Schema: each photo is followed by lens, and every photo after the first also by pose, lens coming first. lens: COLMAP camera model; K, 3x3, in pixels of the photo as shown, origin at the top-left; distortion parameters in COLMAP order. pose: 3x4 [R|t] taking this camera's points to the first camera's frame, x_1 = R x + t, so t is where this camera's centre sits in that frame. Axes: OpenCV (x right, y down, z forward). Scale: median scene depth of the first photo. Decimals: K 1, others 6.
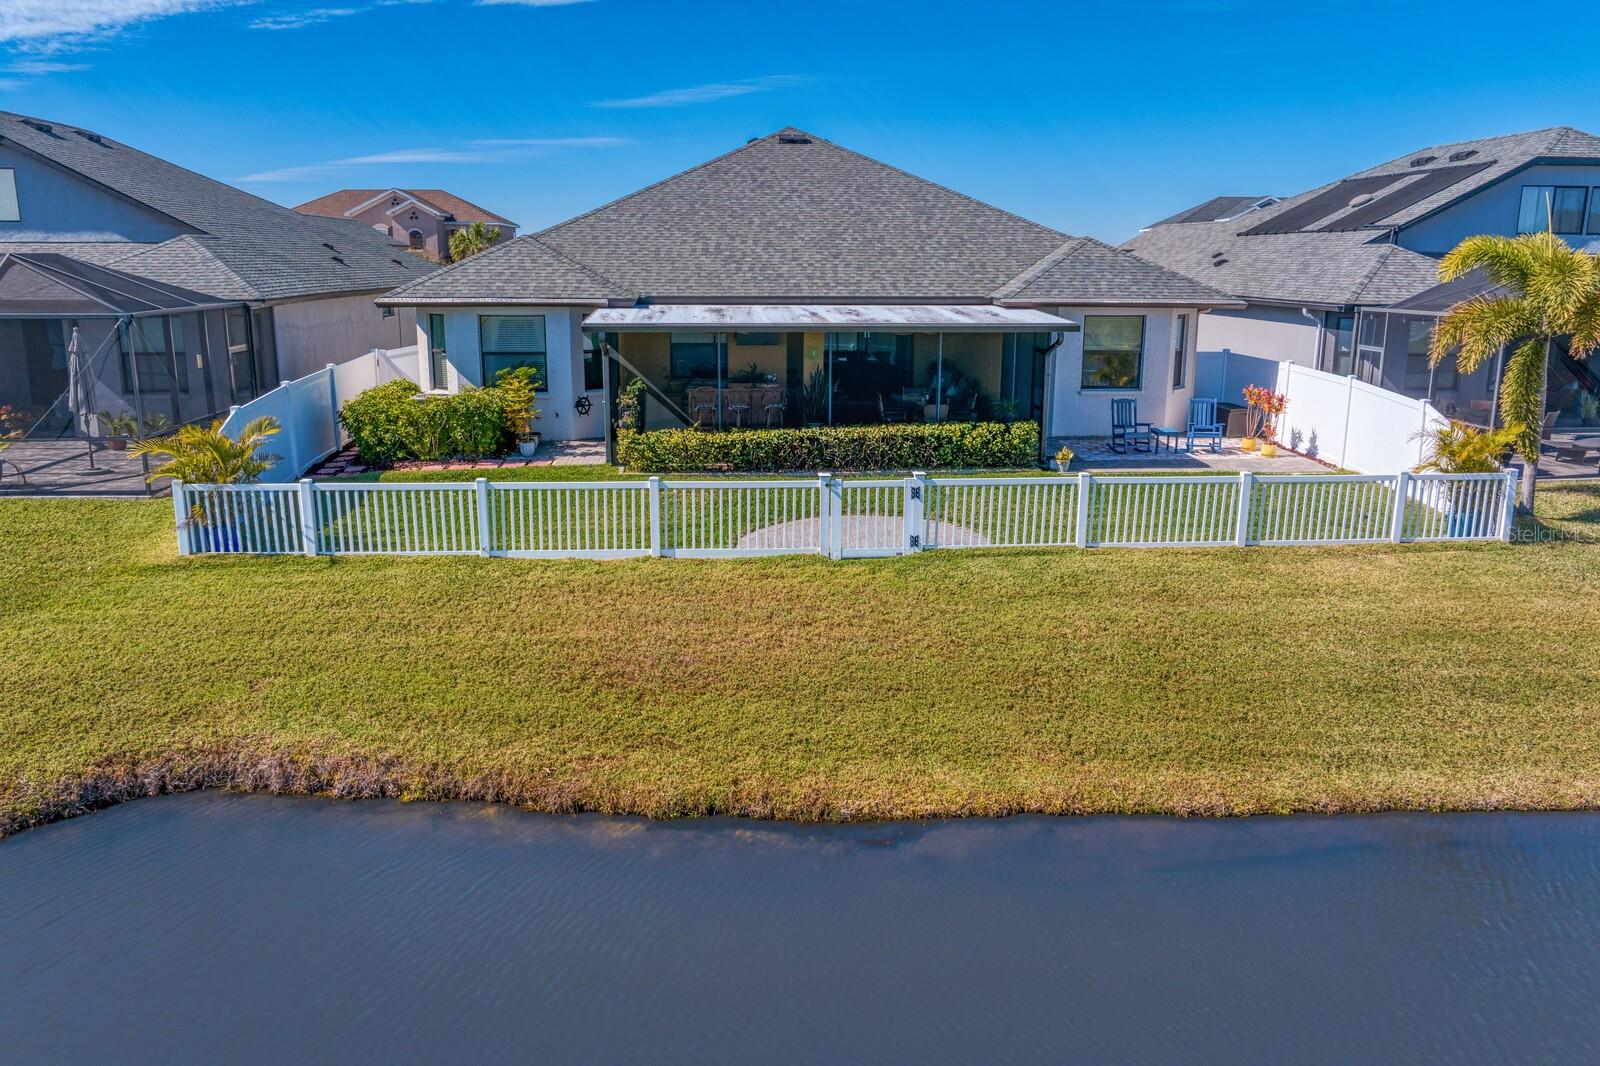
lens RADIAL K [[1132.9, 0, 800.0], [0, 1132.9, 533.0], [0, 0, 1]] dist [-0.041933, 0.007225]
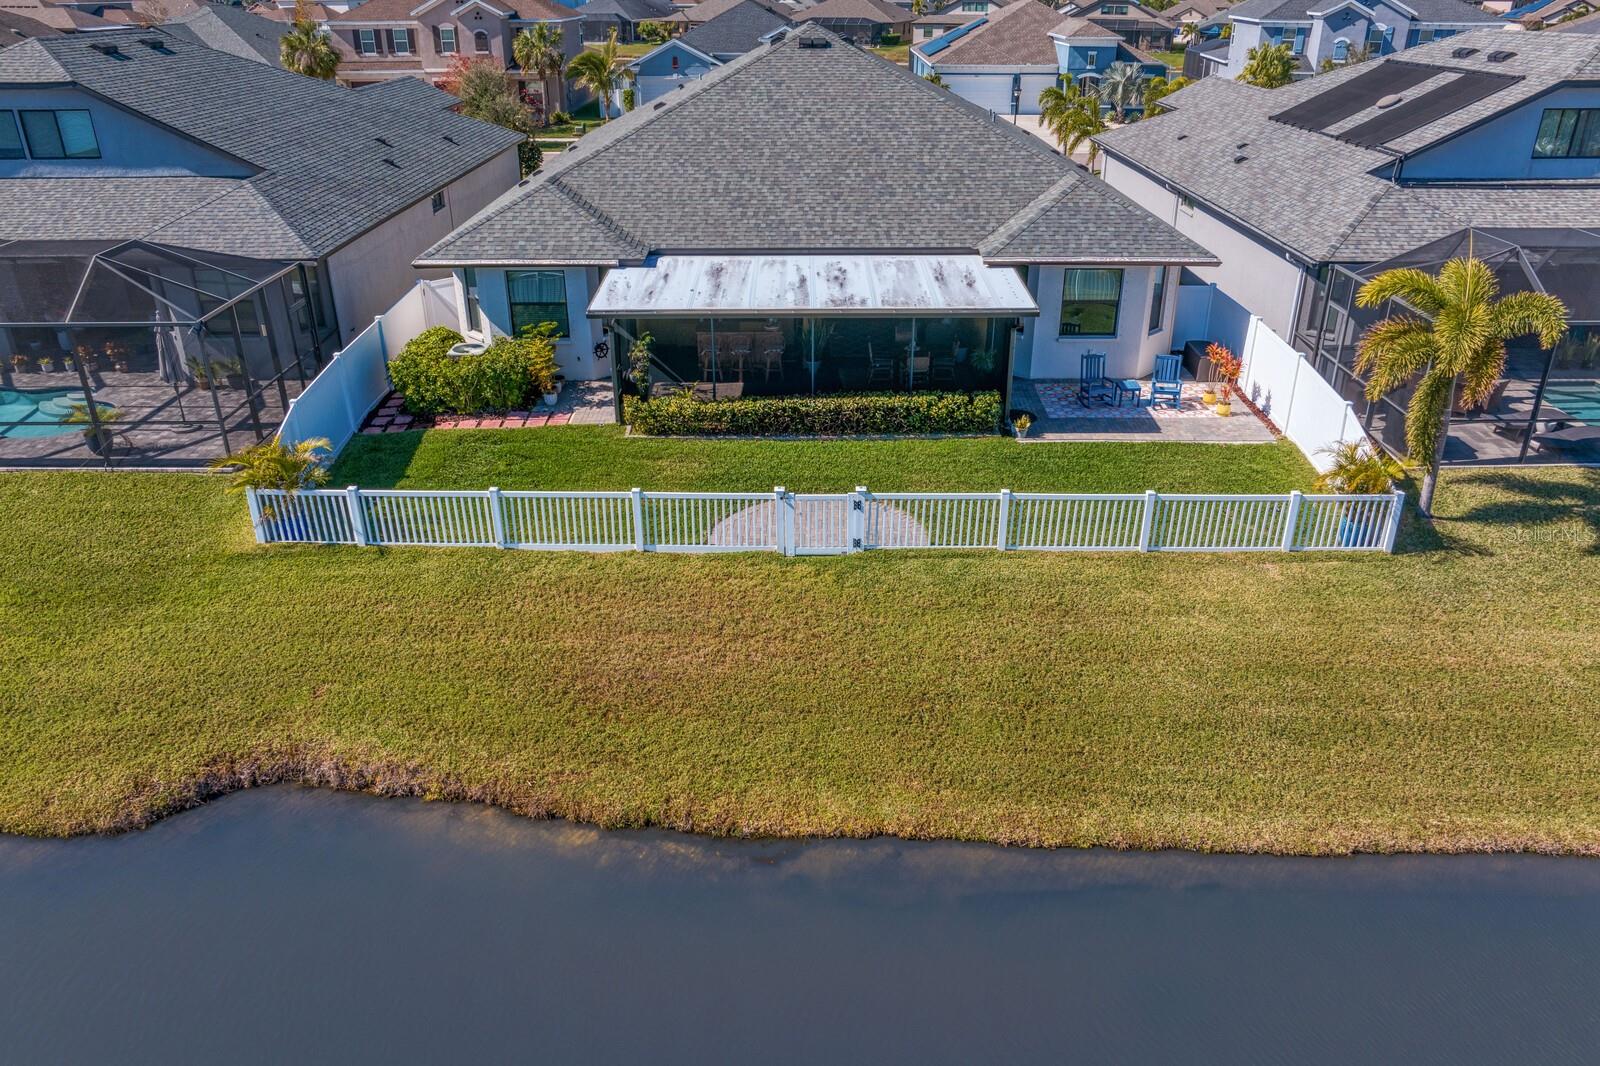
lens RADIAL K [[1114.1, 0, 800.0], [0, 1114.1, 533.0], [0, 0, 1]] dist [-0.038988, 0.000174]
pose [[0.996595, 0.028996, -0.077191, 0.129651], [-0.010684, 0.973650, 0.227797, -0.262714], [0.081762, -0.226197, 0.970644, -0.125265]]
